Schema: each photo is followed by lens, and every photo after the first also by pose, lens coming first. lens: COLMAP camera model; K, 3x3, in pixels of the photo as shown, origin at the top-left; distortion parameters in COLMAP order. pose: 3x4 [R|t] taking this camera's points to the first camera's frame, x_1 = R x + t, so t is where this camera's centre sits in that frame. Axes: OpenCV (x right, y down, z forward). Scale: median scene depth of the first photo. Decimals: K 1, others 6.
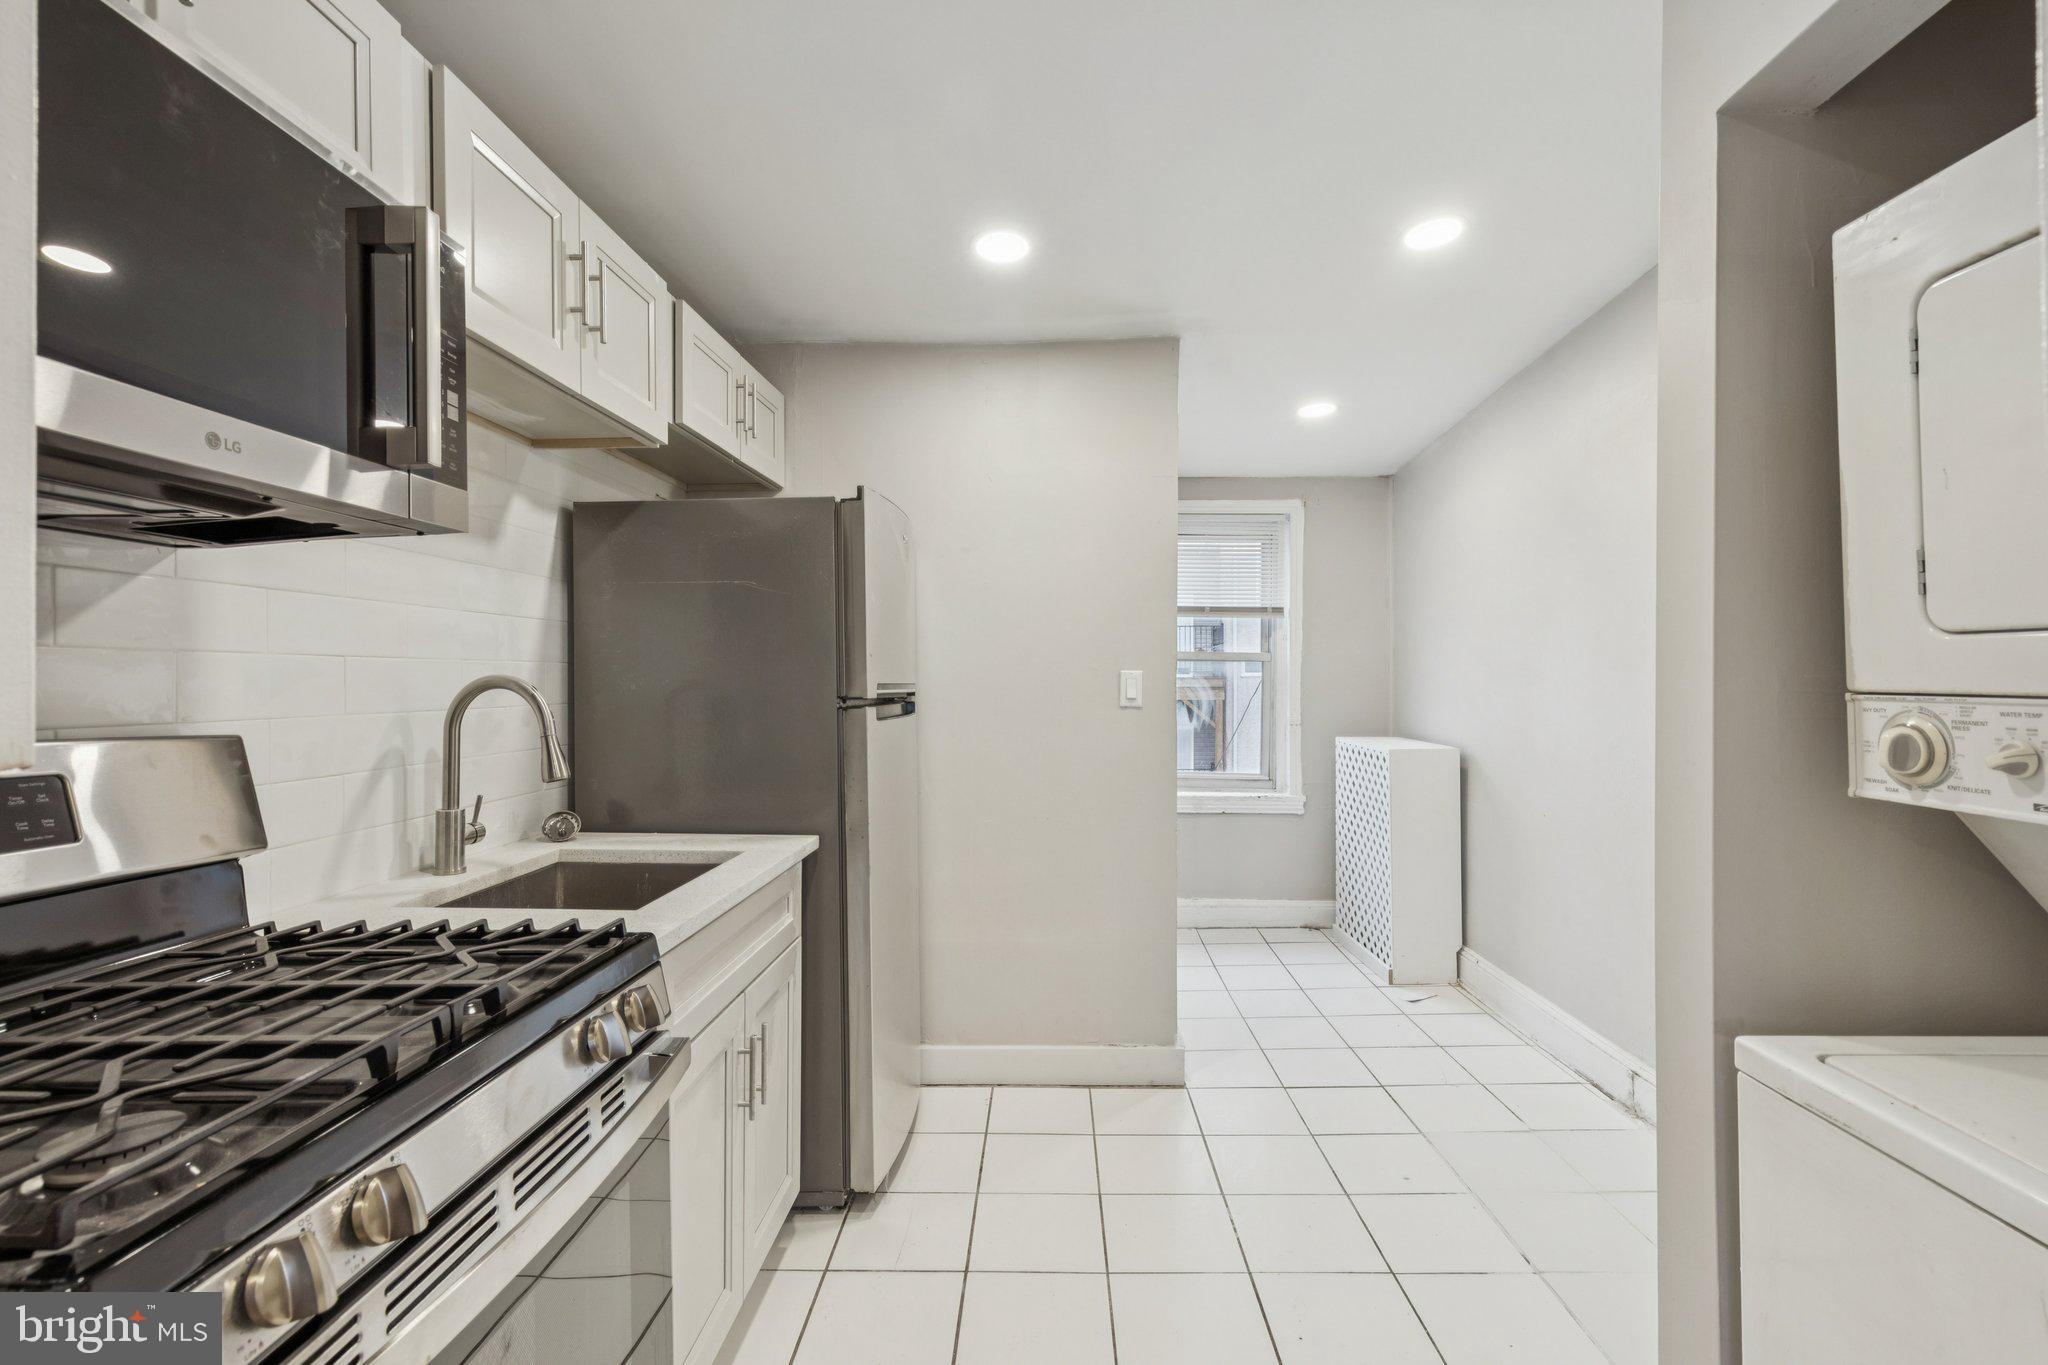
lens RADIAL K [[929.6, 0, 1023.6], [0, 929.6, 677.1], [0, 0, 1]] dist [0.006047, 0.000097]
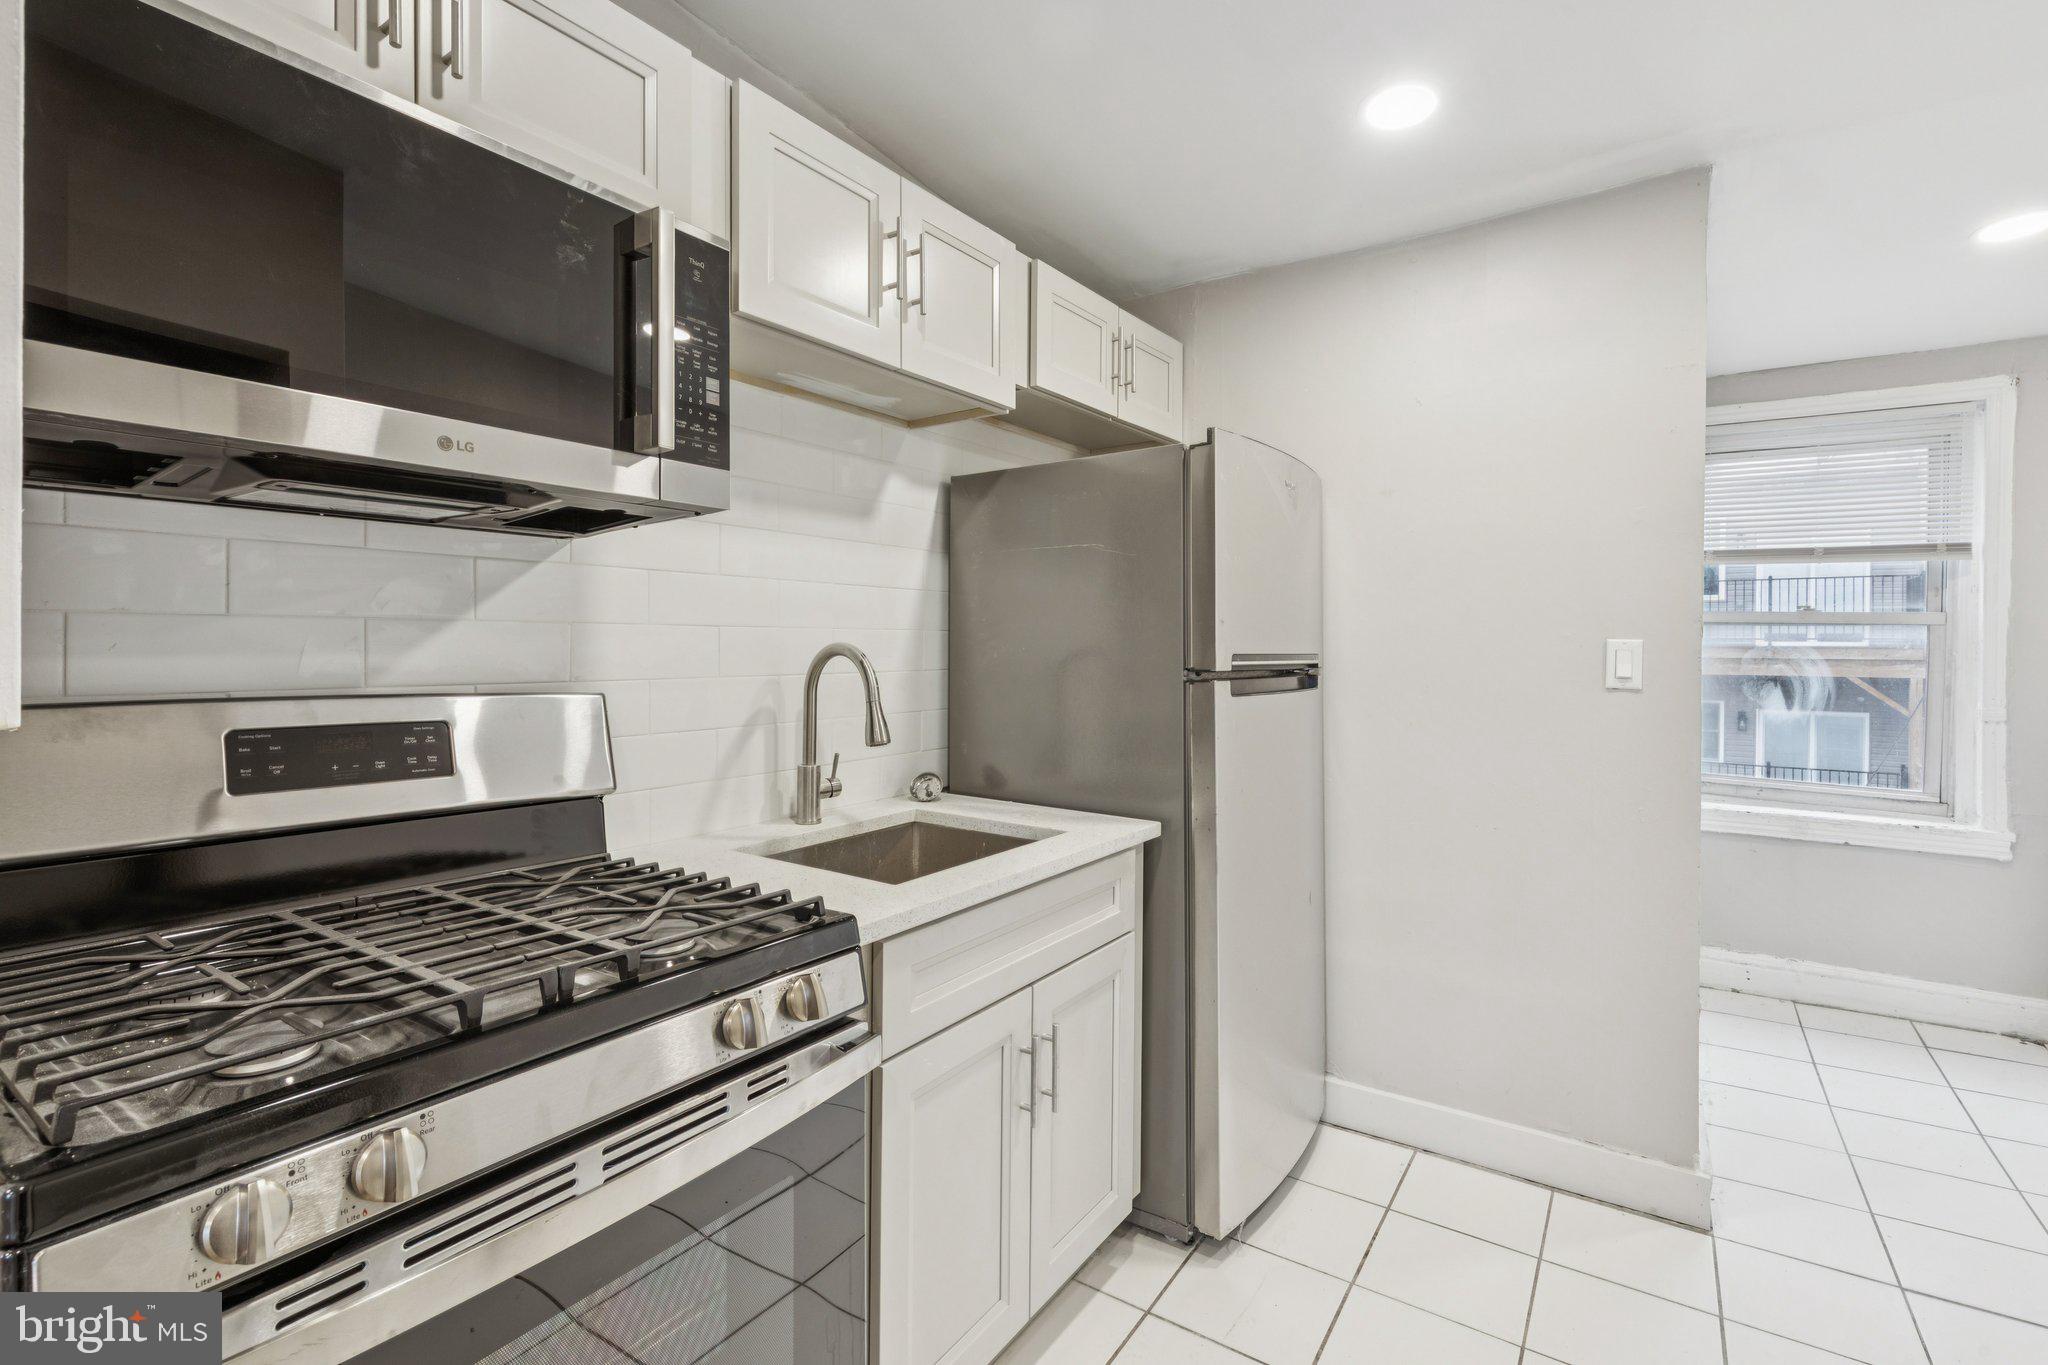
lens RADIAL K [[933.6, 0, 1019.3], [0, 933.6, 645.2], [0, 0, 1]] dist [0.008918, -0.001087]
pose [[0.843431, 0.007030, -0.537191, 0.146872], [-0.005389, 0.999975, 0.004625, -0.004455], [0.537210, -0.001006, 0.843448, 0.161507]]
